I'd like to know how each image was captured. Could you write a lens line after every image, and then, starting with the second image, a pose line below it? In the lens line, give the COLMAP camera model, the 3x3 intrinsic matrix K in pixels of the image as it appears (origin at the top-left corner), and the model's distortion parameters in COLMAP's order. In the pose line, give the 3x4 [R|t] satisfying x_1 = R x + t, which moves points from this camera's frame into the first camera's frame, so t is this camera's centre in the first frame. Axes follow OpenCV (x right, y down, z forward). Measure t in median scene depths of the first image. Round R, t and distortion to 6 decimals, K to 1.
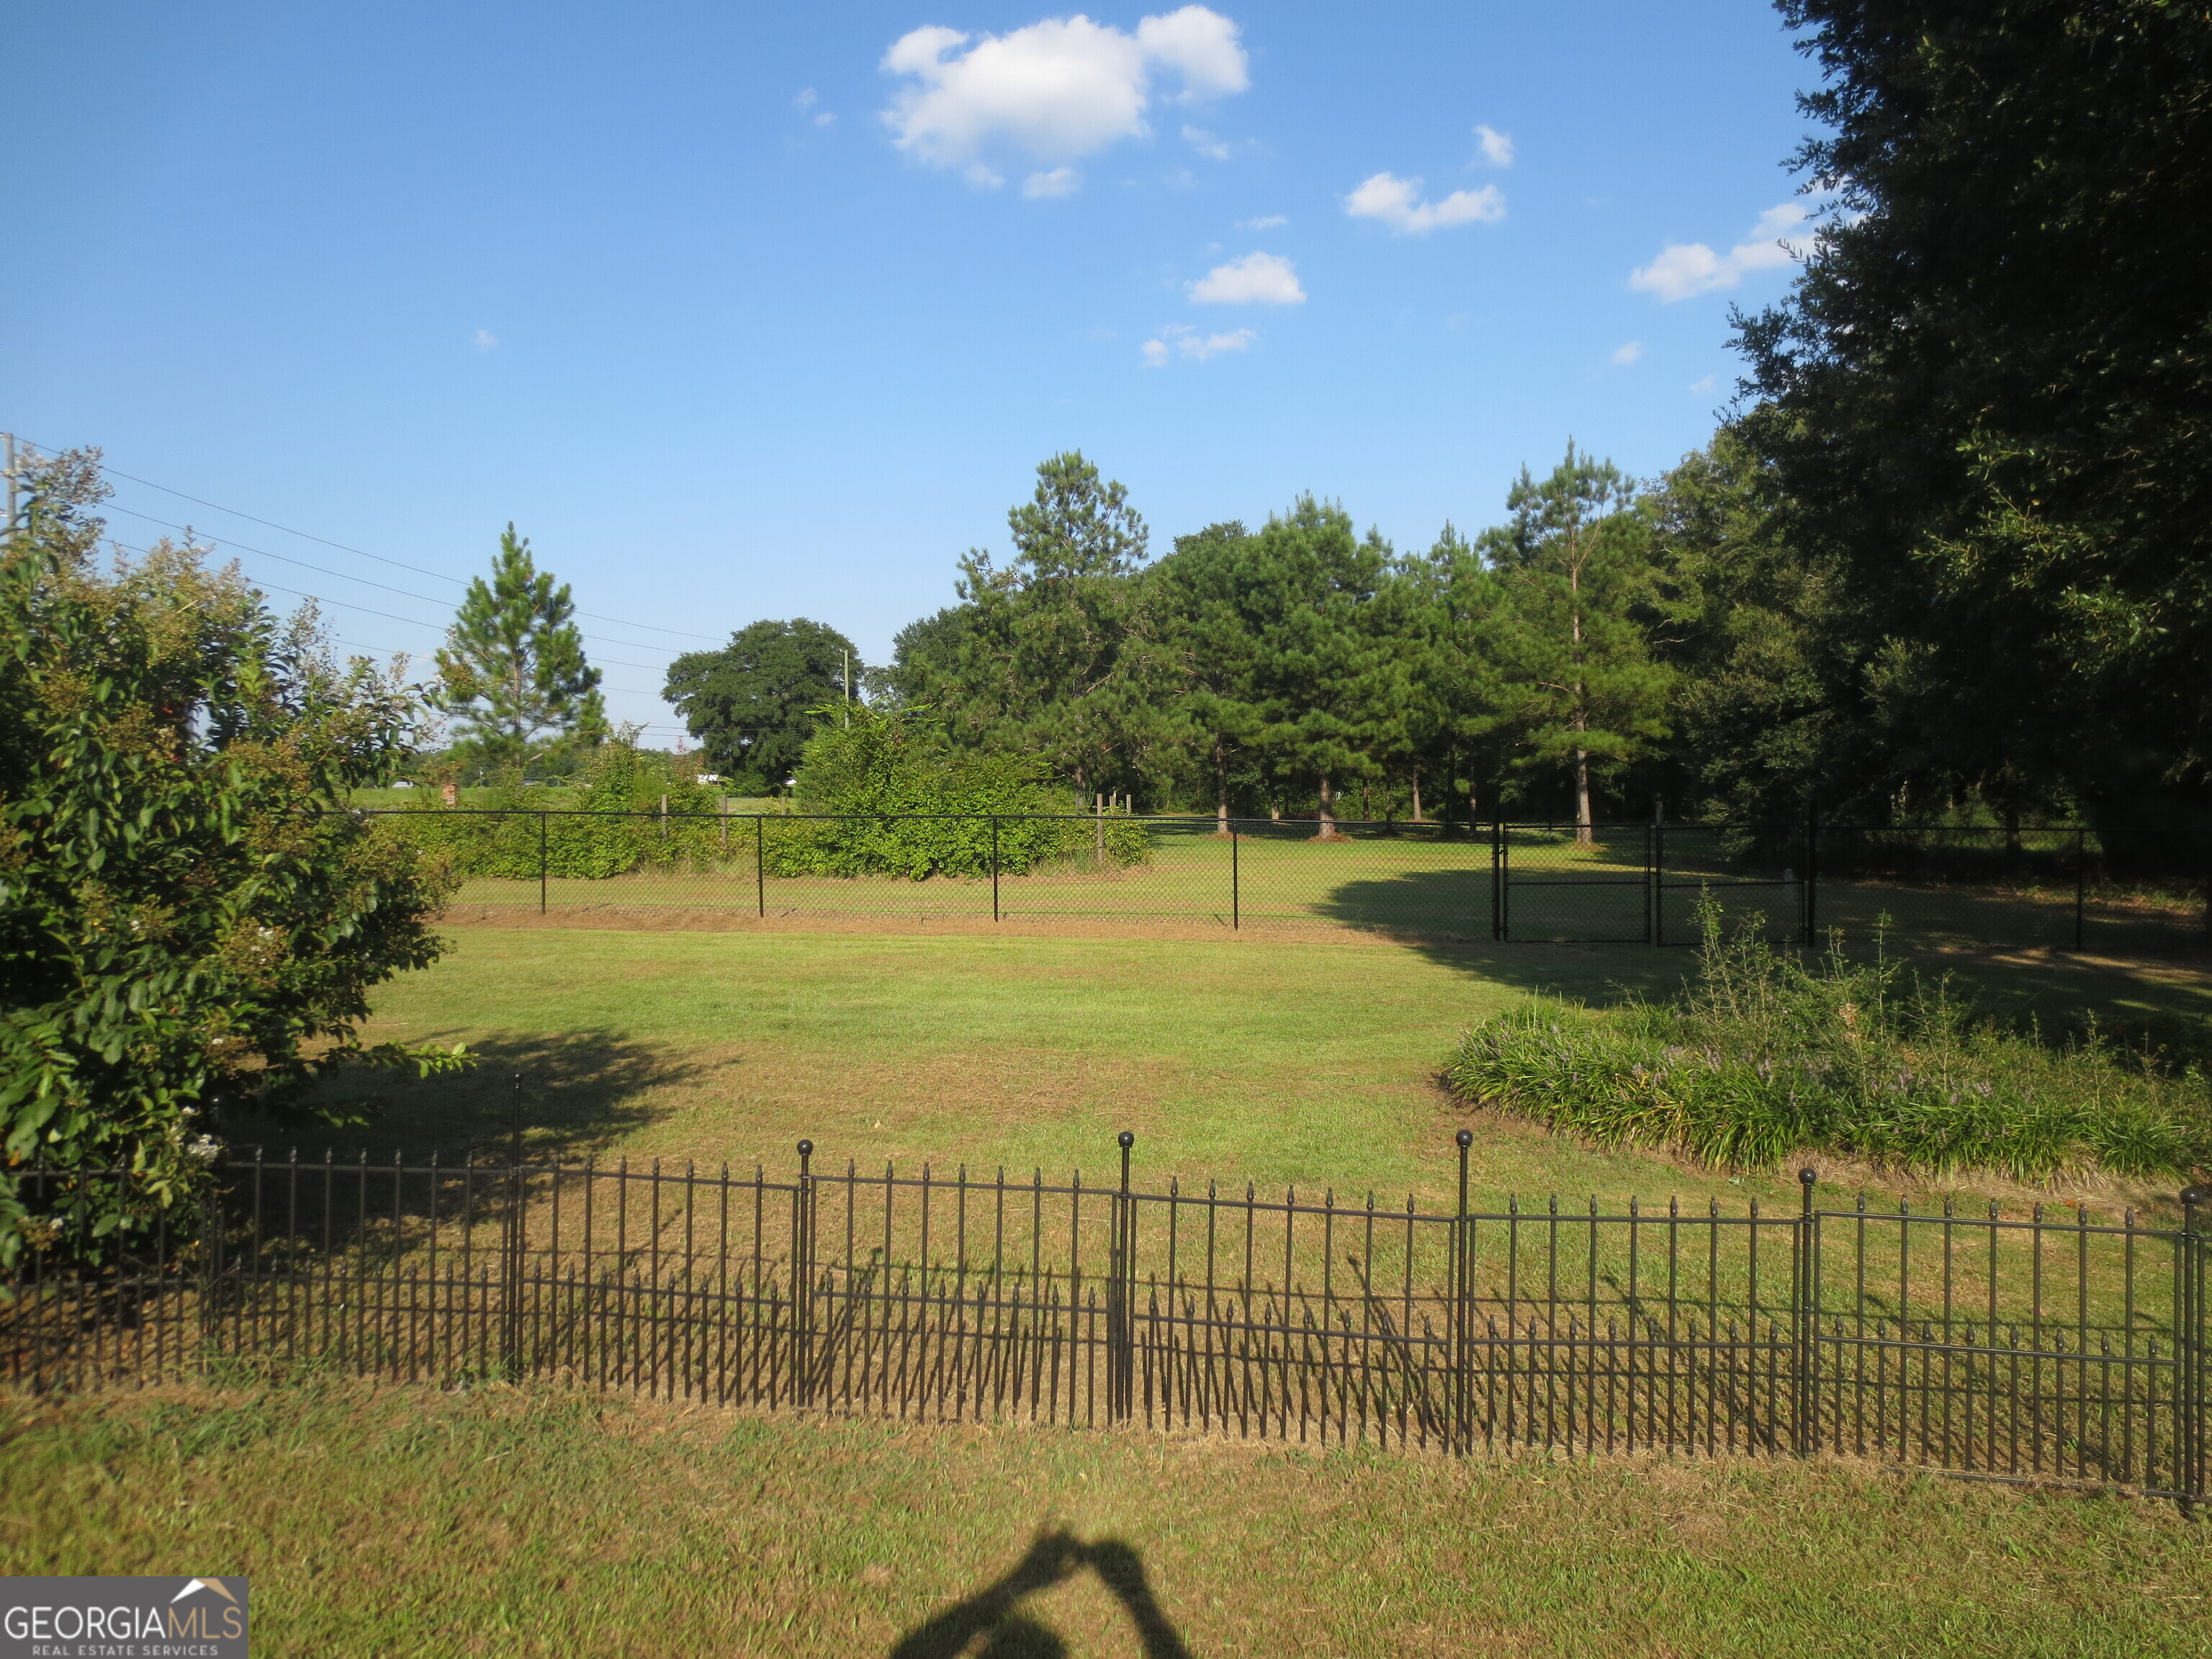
lens RADIAL K [[1539.7, 0, 1106.0], [0, 1539.7, 829.5], [0, 0, 1]] dist [-0.039772, 0.003380]
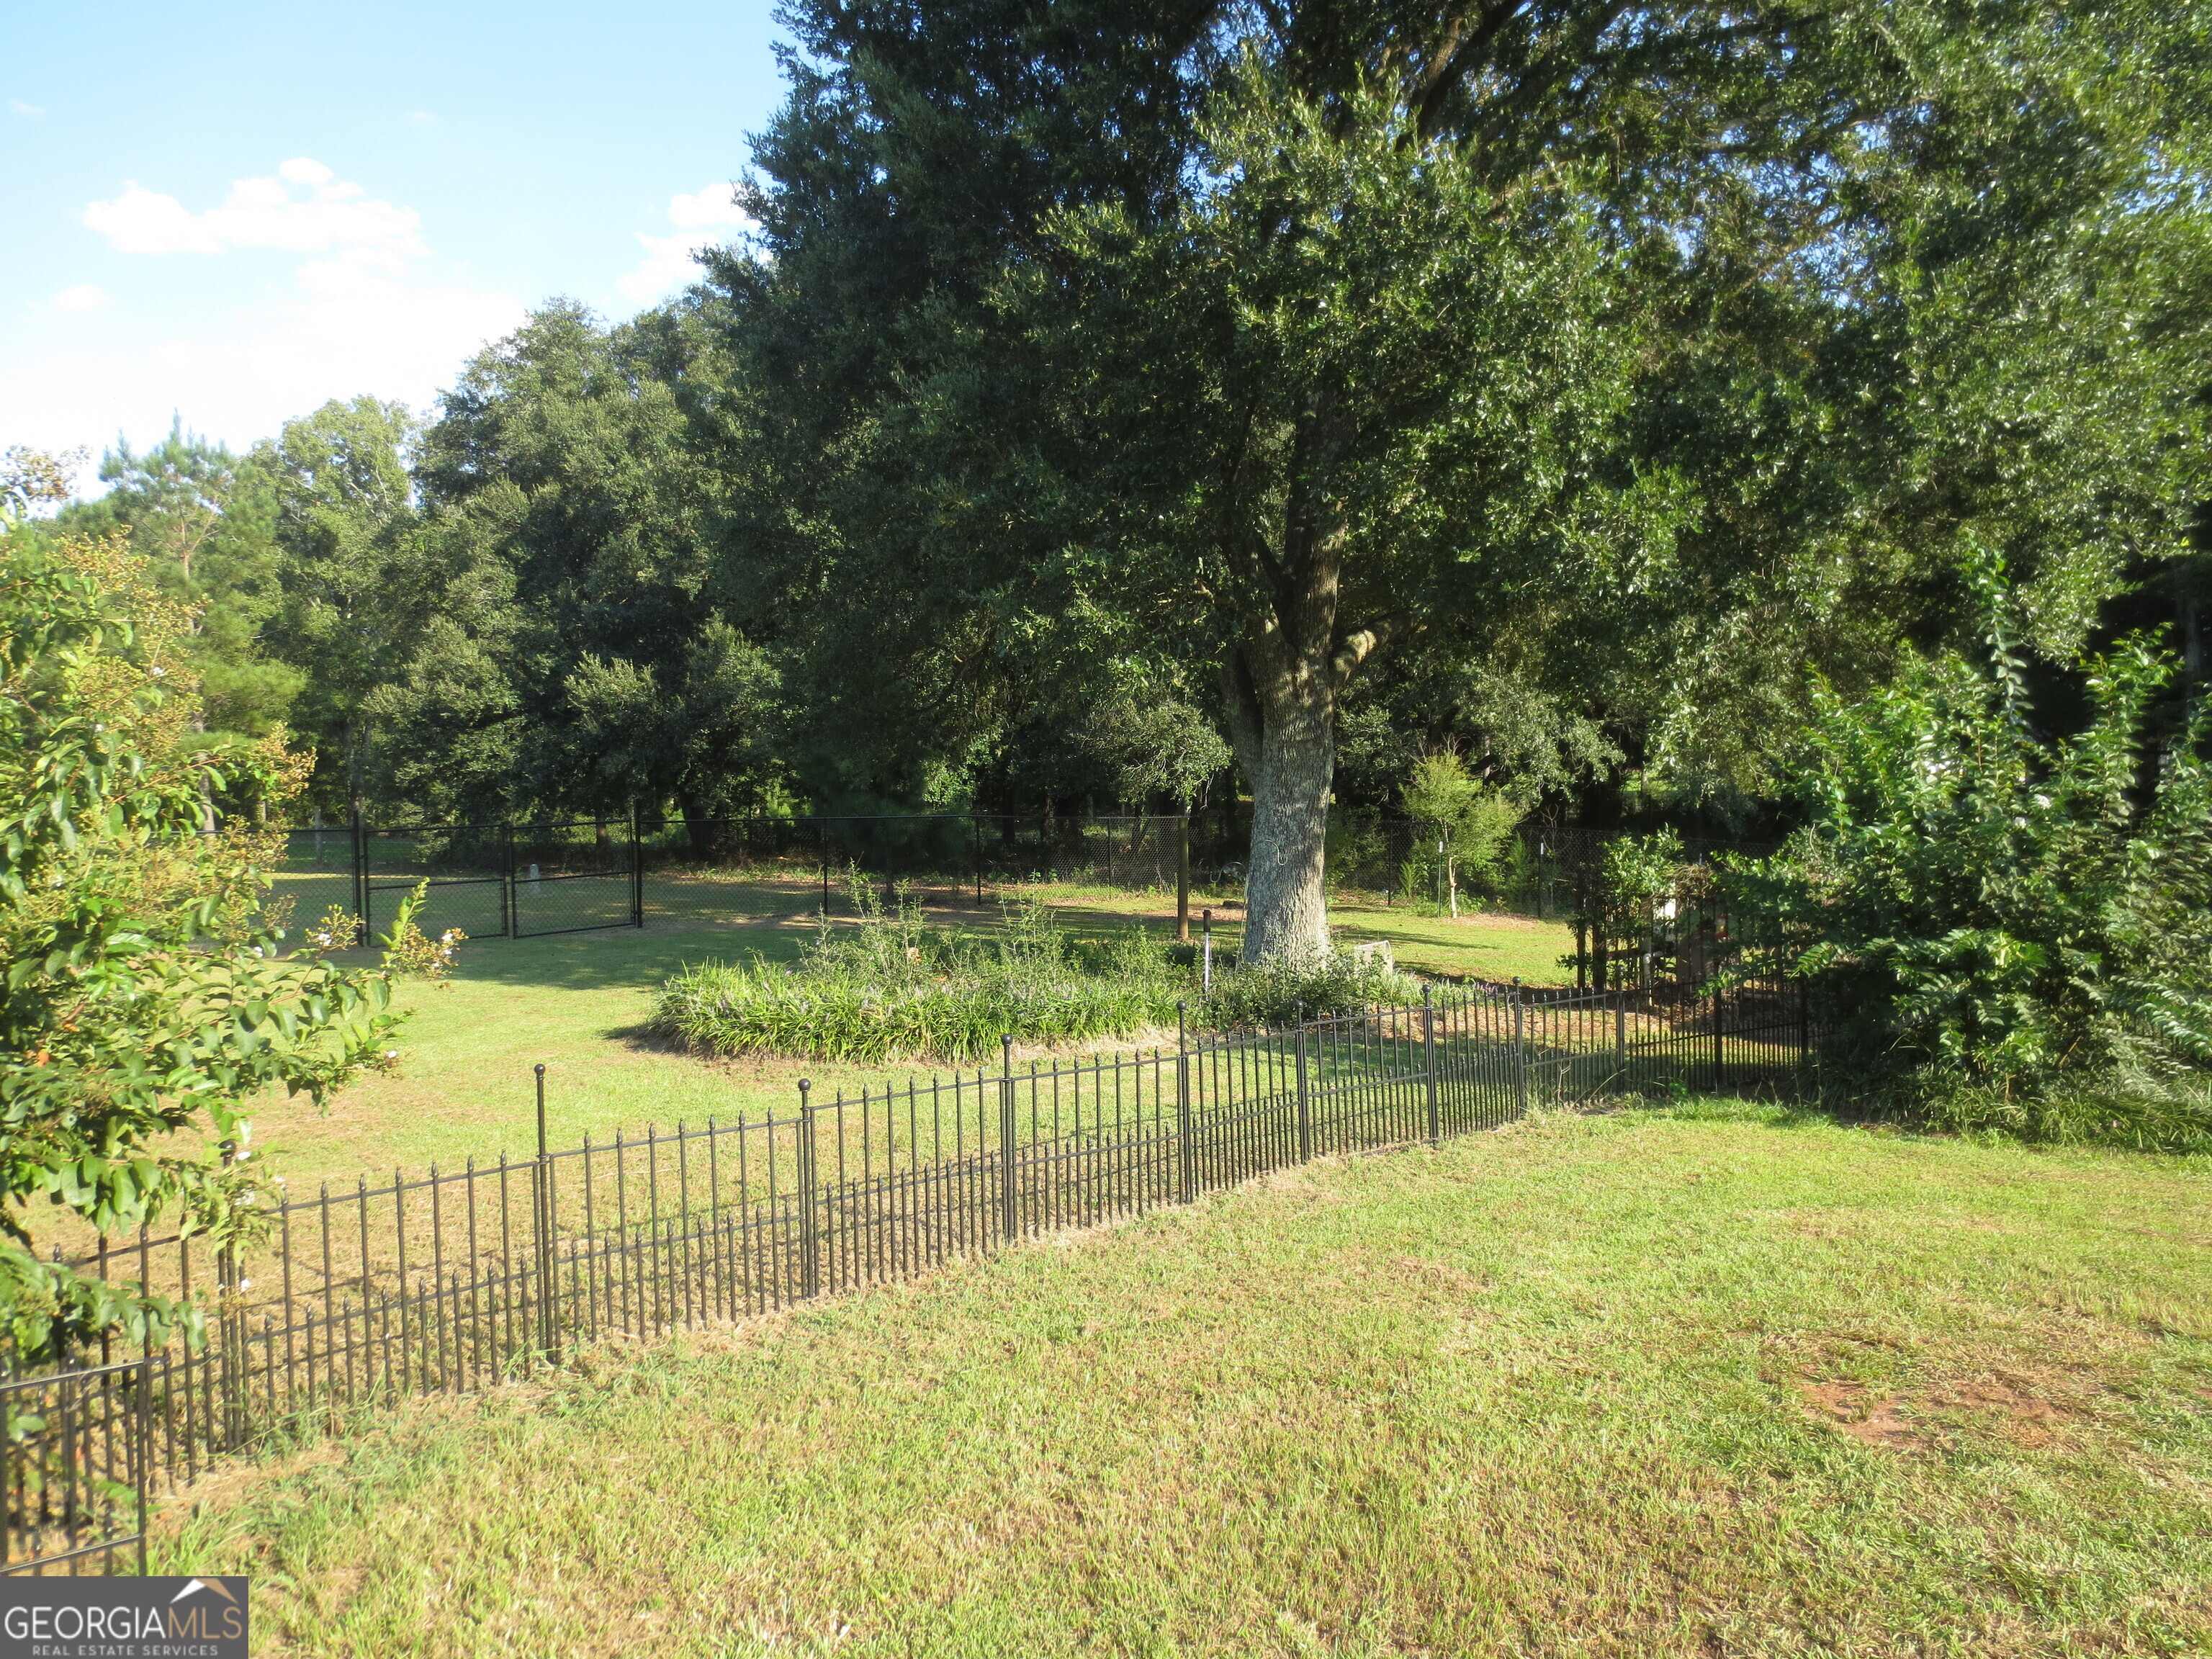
lens RADIAL K [[1539.7, 0, 1106.0], [0, 1539.7, 829.5], [0, 0, 1]] dist [-0.039772, 0.003380]
pose [[0.630092, -0.031391, 0.775886, -0.112551], [0.032639, 0.999370, 0.013926, -0.000694], [-0.775834, 0.016550, 0.630720, 0.004104]]
